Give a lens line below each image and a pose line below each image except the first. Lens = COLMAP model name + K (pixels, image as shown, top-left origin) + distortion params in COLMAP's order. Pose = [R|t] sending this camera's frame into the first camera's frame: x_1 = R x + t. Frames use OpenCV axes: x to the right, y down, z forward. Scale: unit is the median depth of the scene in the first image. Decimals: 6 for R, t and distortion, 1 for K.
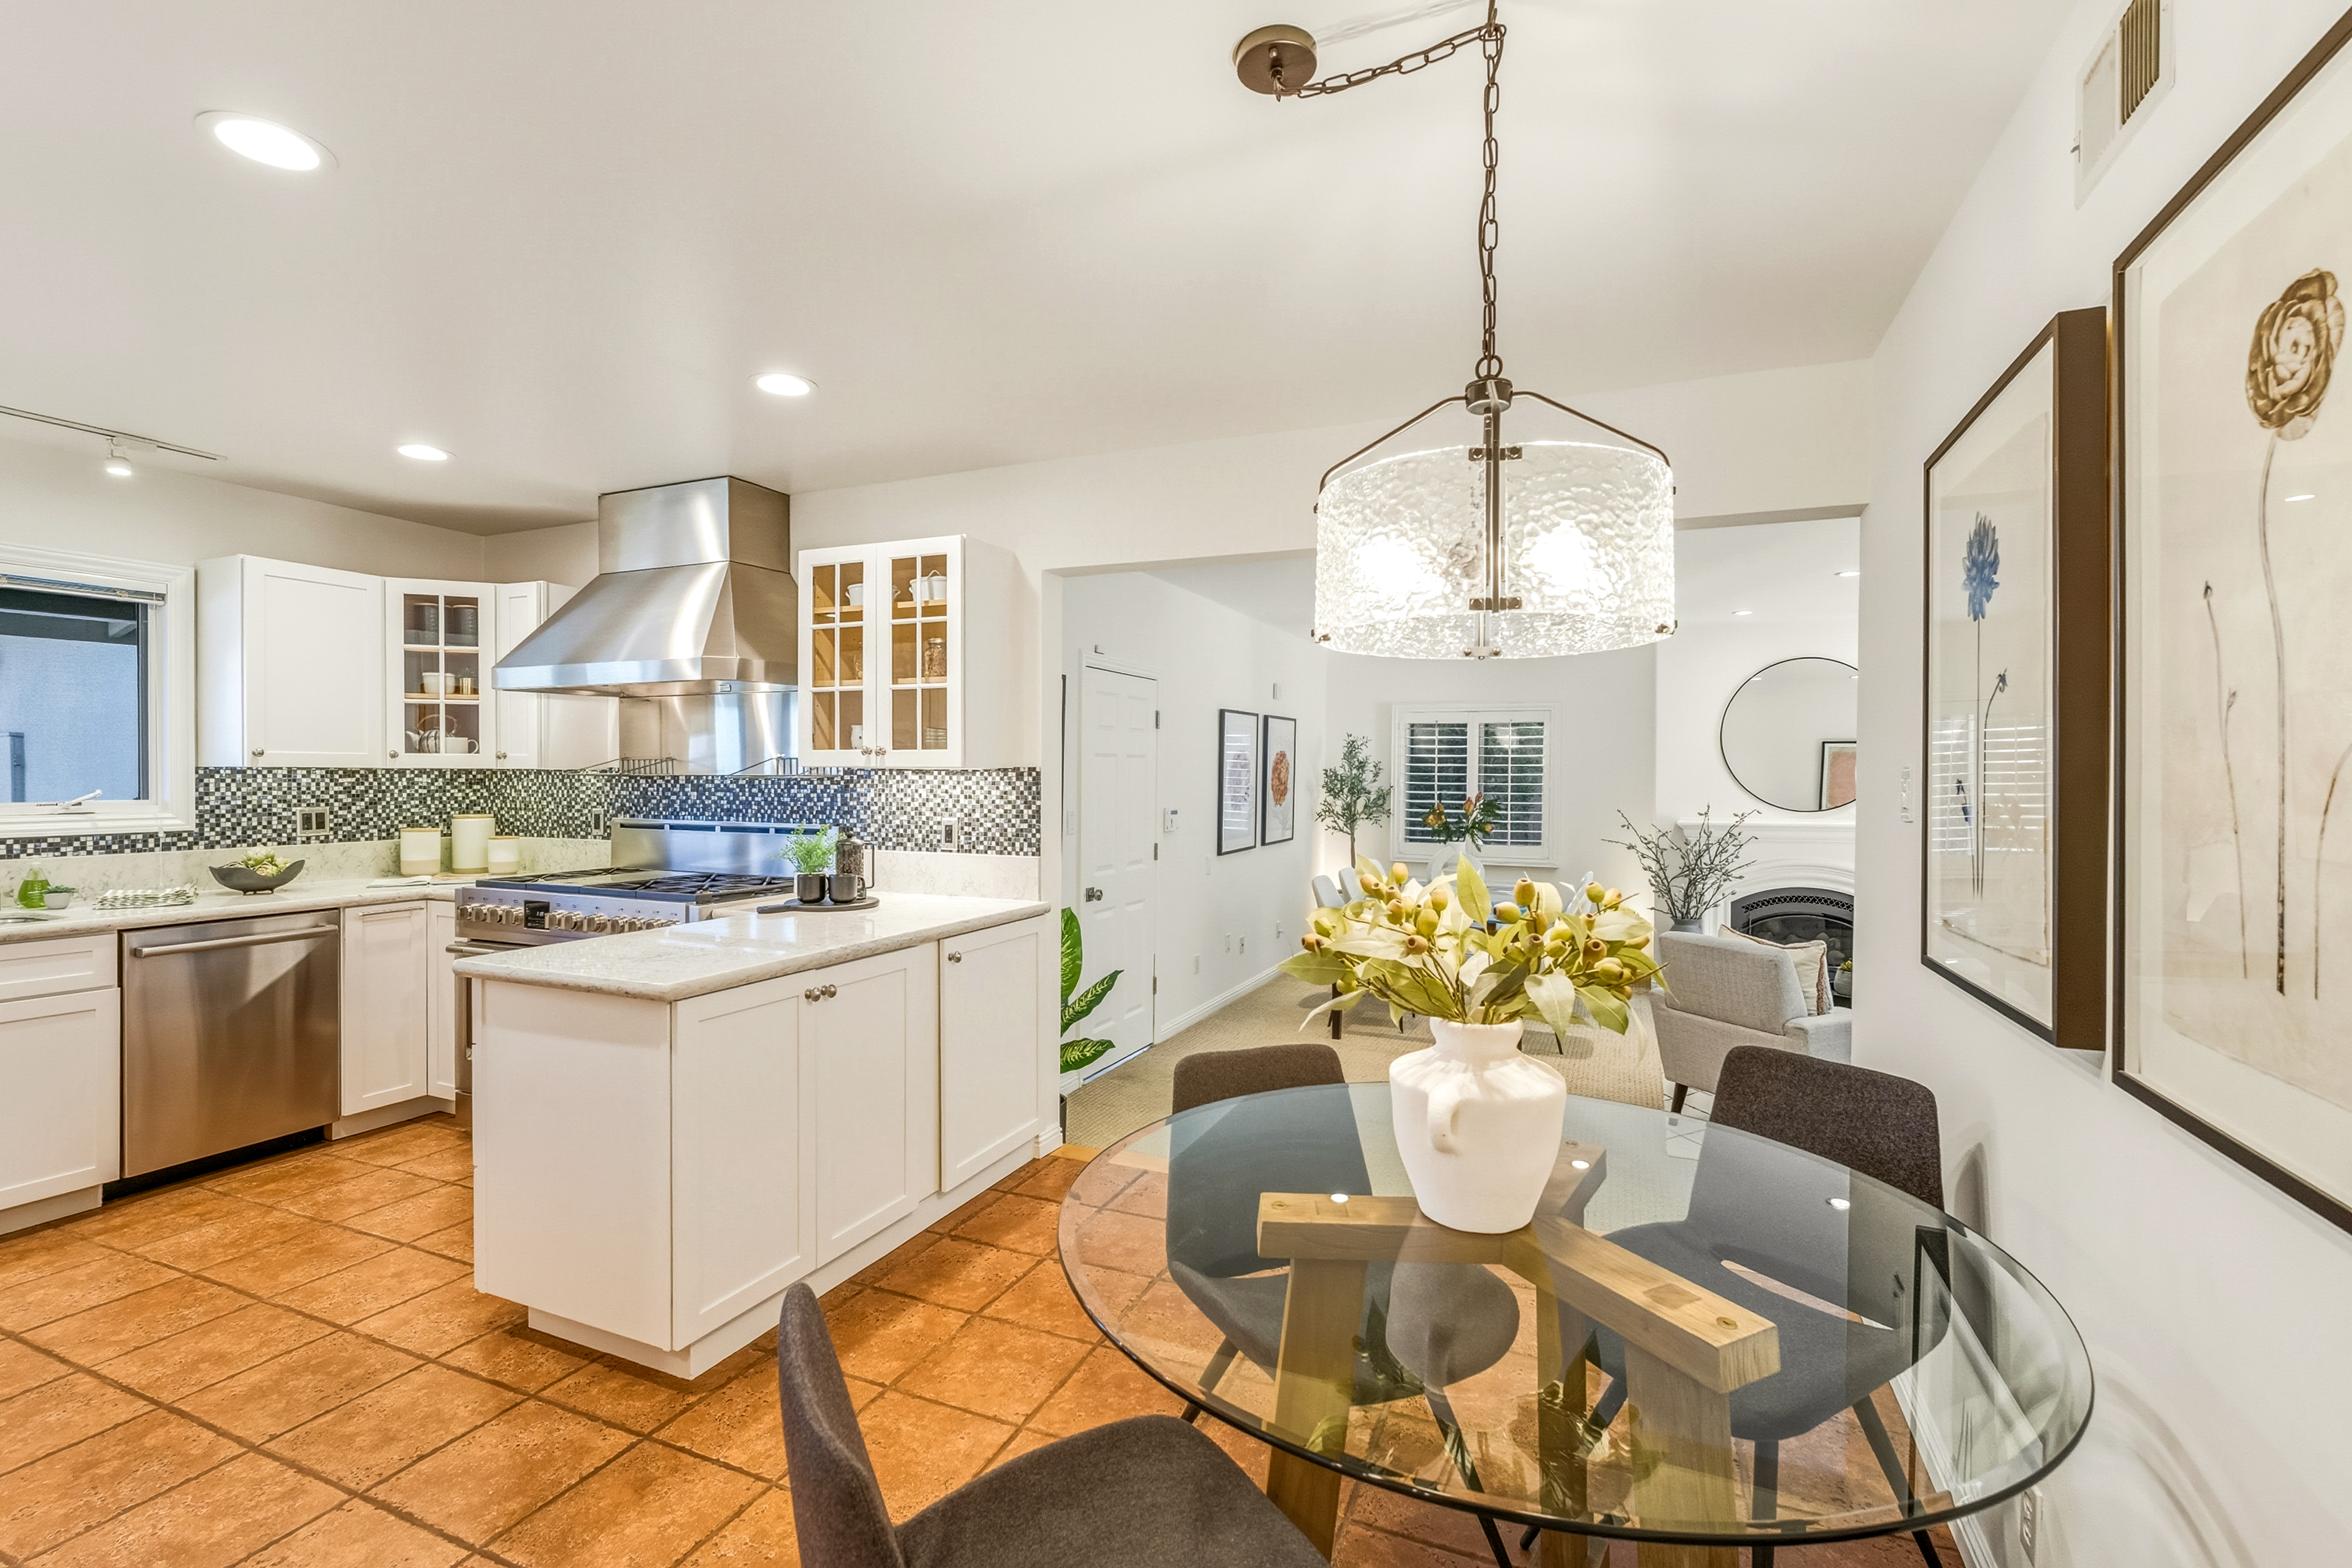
lens RADIAL K [[1051.9, 0, 1176.2], [0, 1051.9, 781.3], [0, 0, 1]] dist [-0.012873, 0.003770]
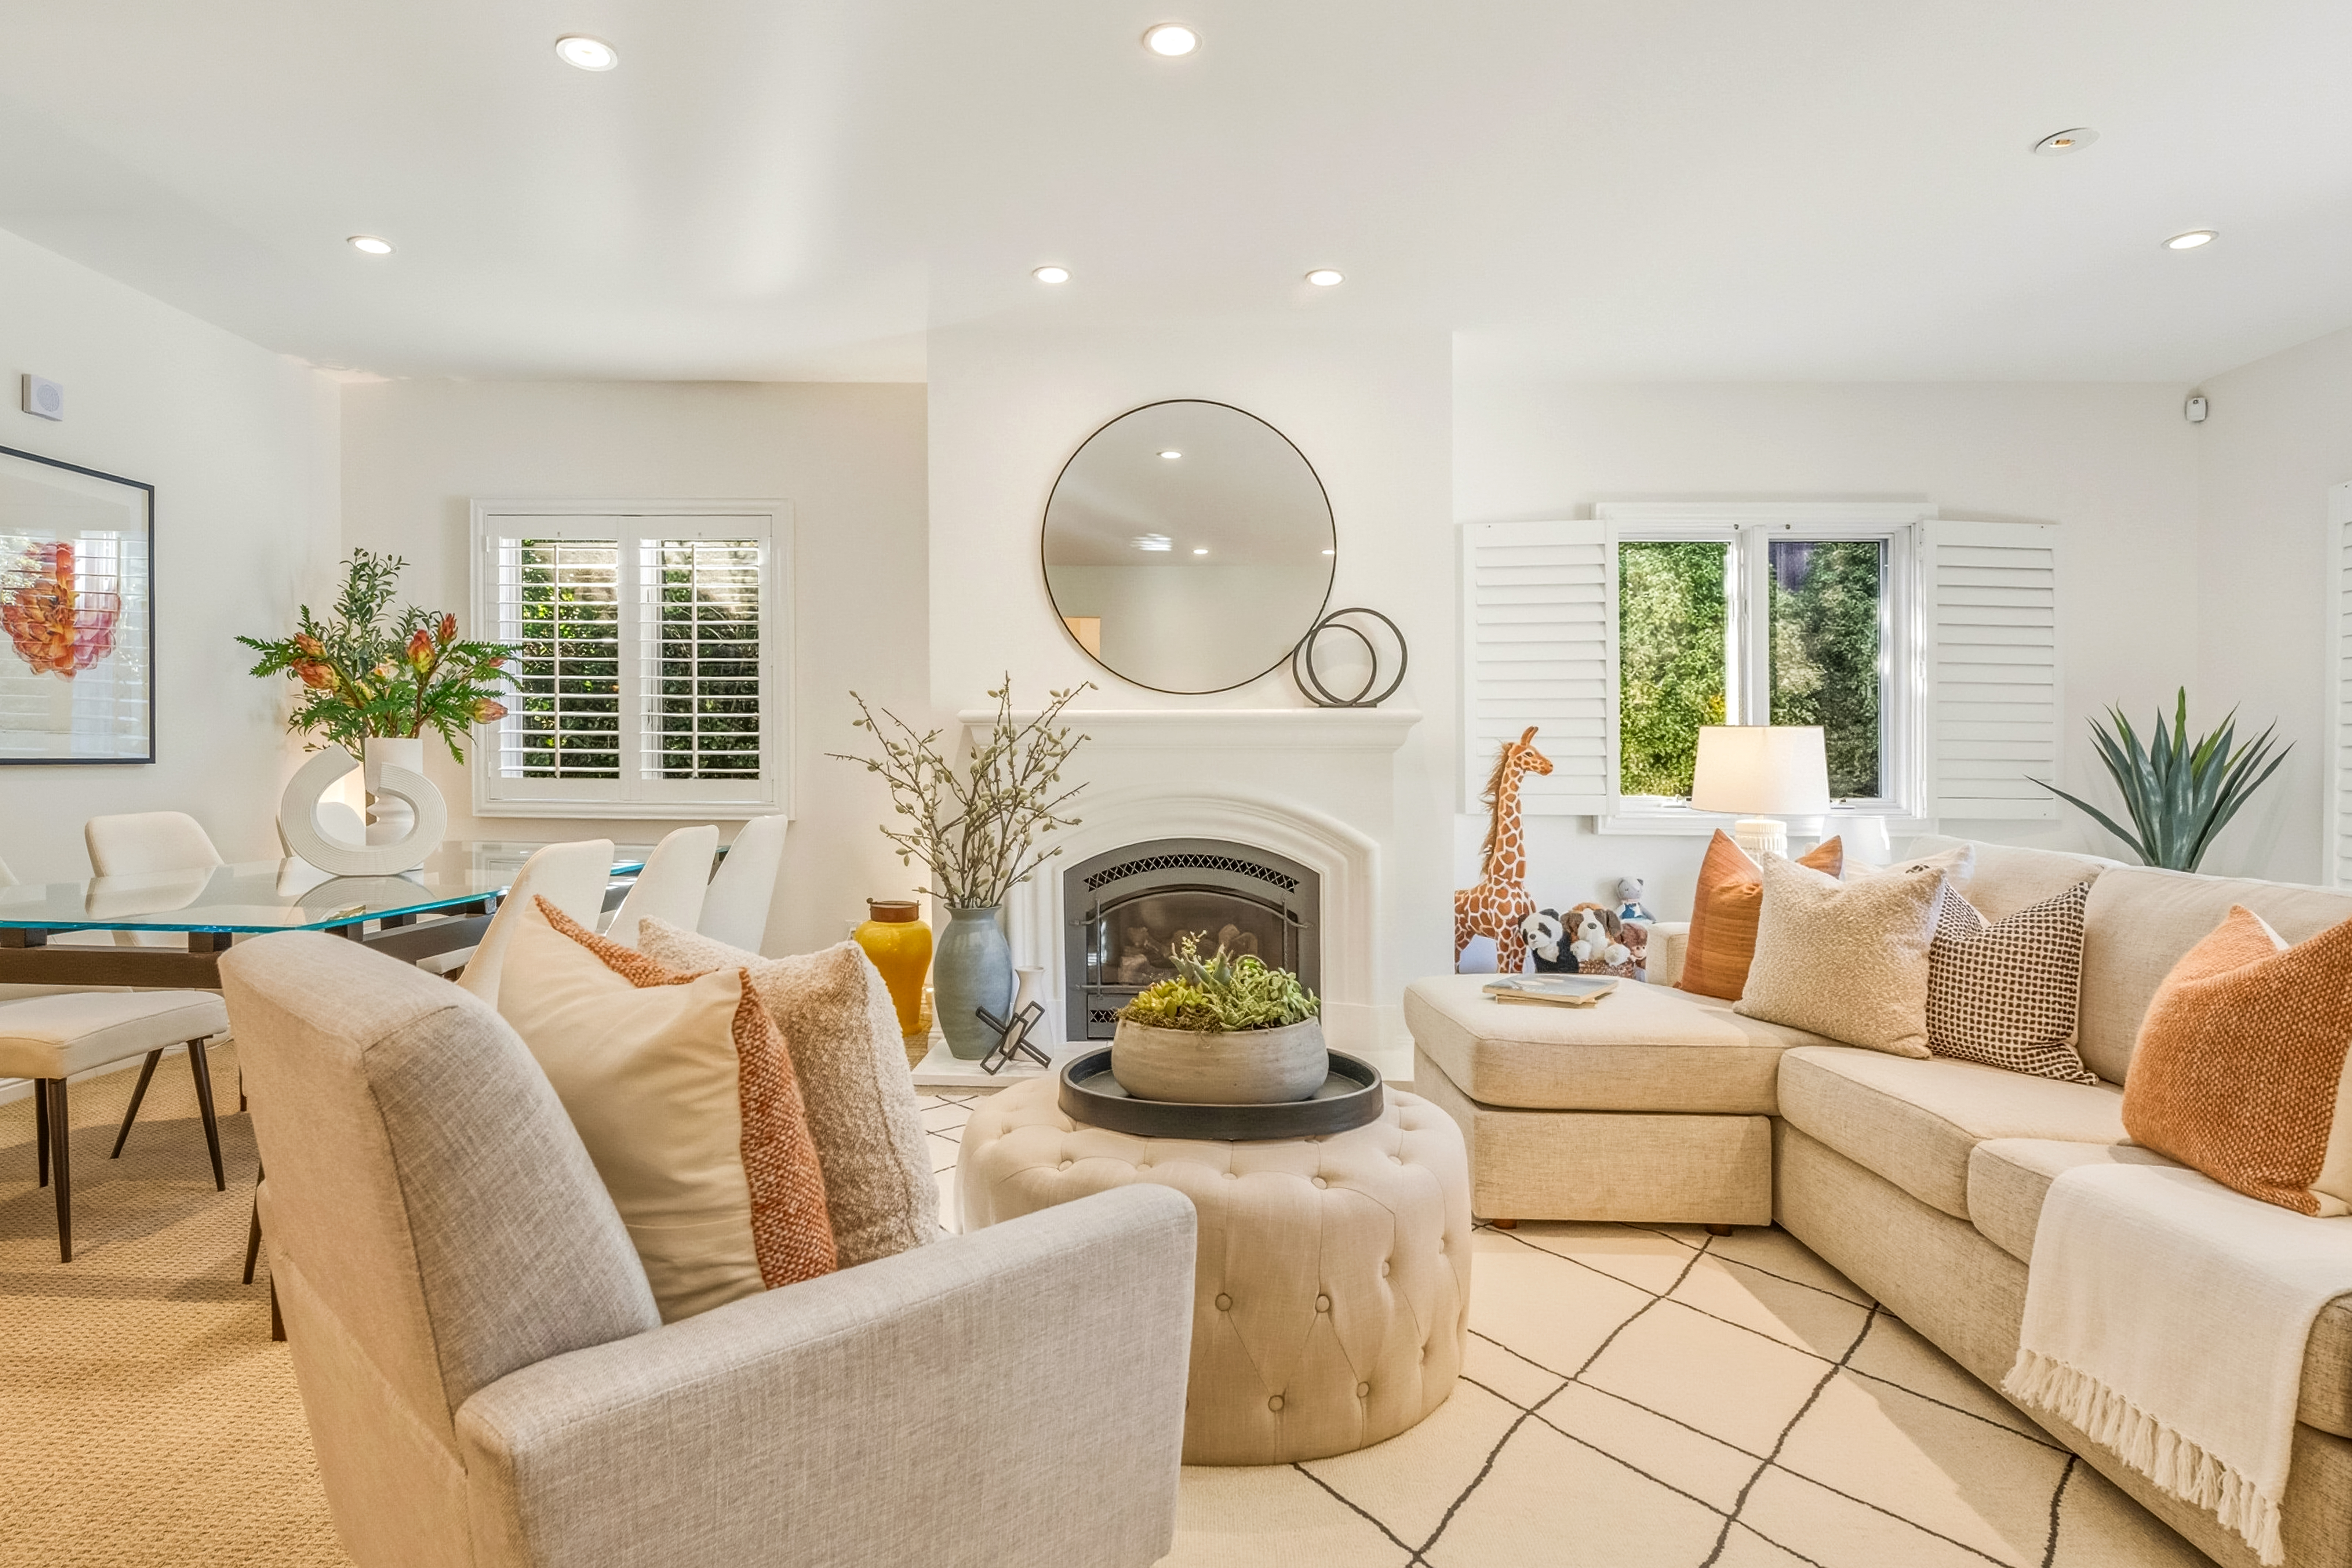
lens RADIAL K [[1202.7, 0, 1168.9], [0, 1202.7, 776.3], [0, 0, 1]] dist [-0.001387, -0.000505]
pose [[0.926697, 0.000966, 0.375809, 0.663103], [-0.001003, 0.999999, -0.000097, 0.127664], [-0.375809, -0.000287, 0.926697, 0.811676]]
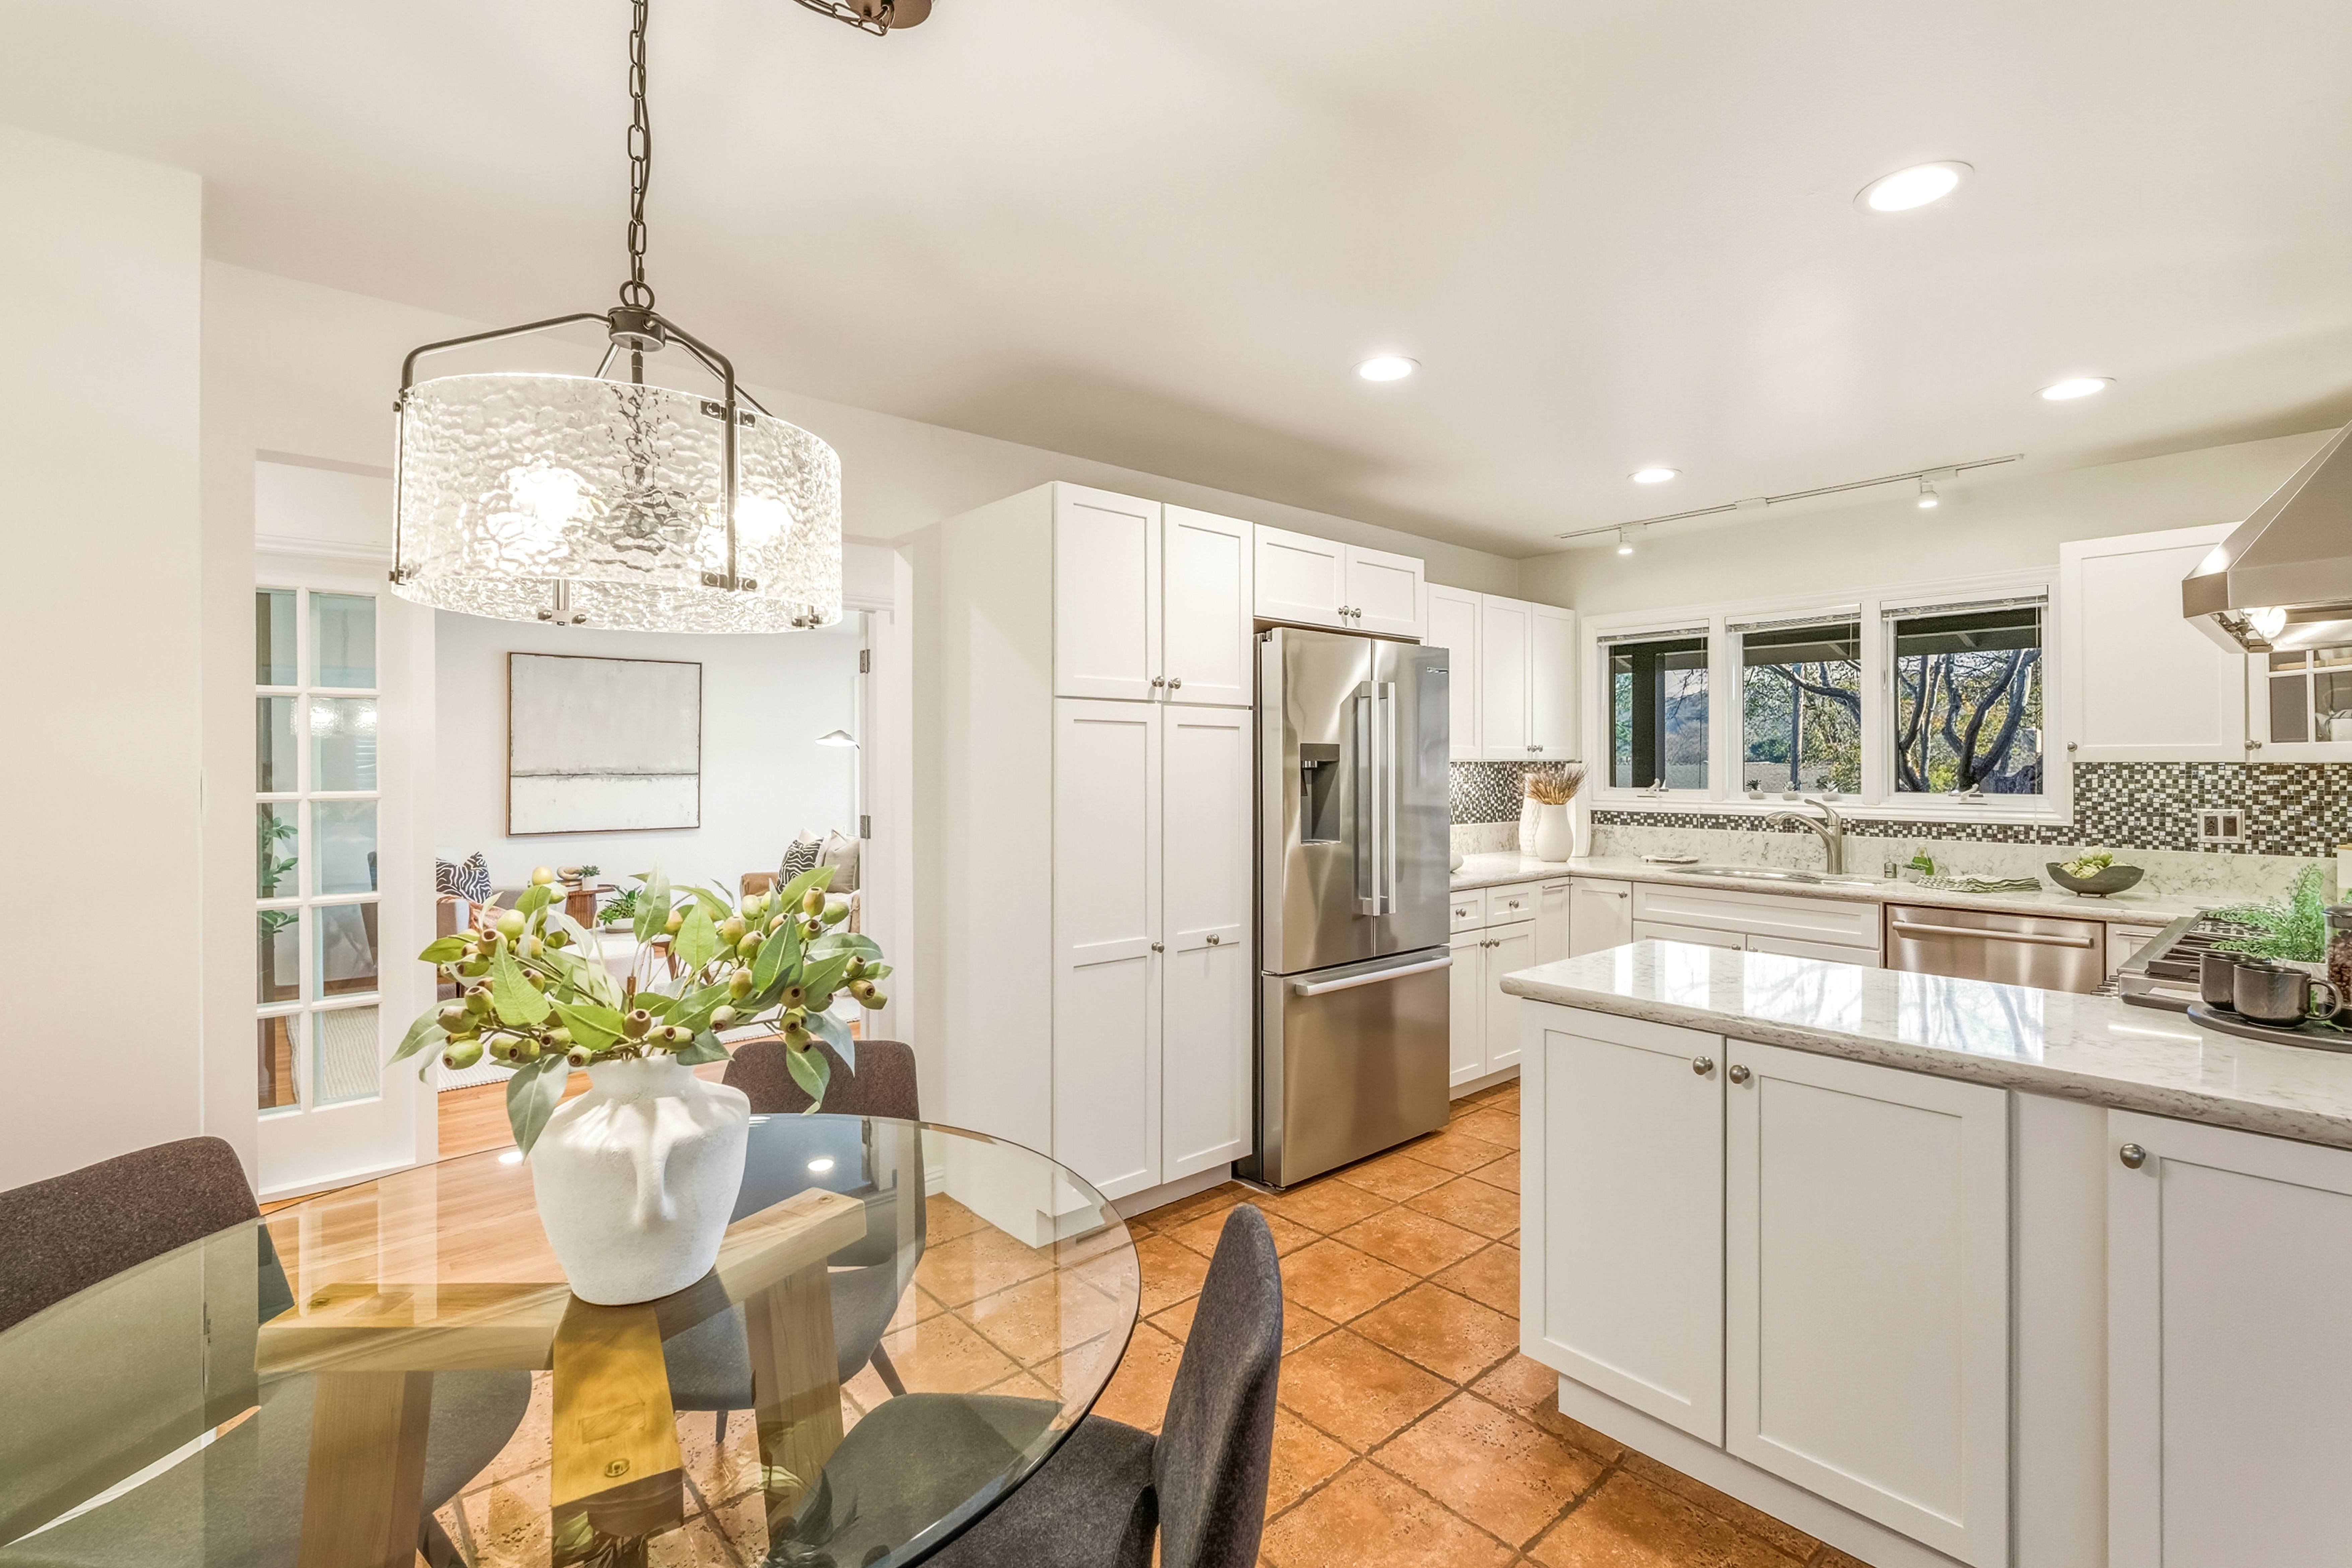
lens RADIAL K [[1051.9, 0, 1179.6], [0, 1051.9, 762.3], [0, 0, 1]] dist [-0.012873, 0.003770]
pose [[-0.429200, -0.005331, -0.903194, 0.322388], [-0.008953, 0.999959, -0.001648, -0.004666], [0.903165, 0.007378, -0.429230, 0.654191]]
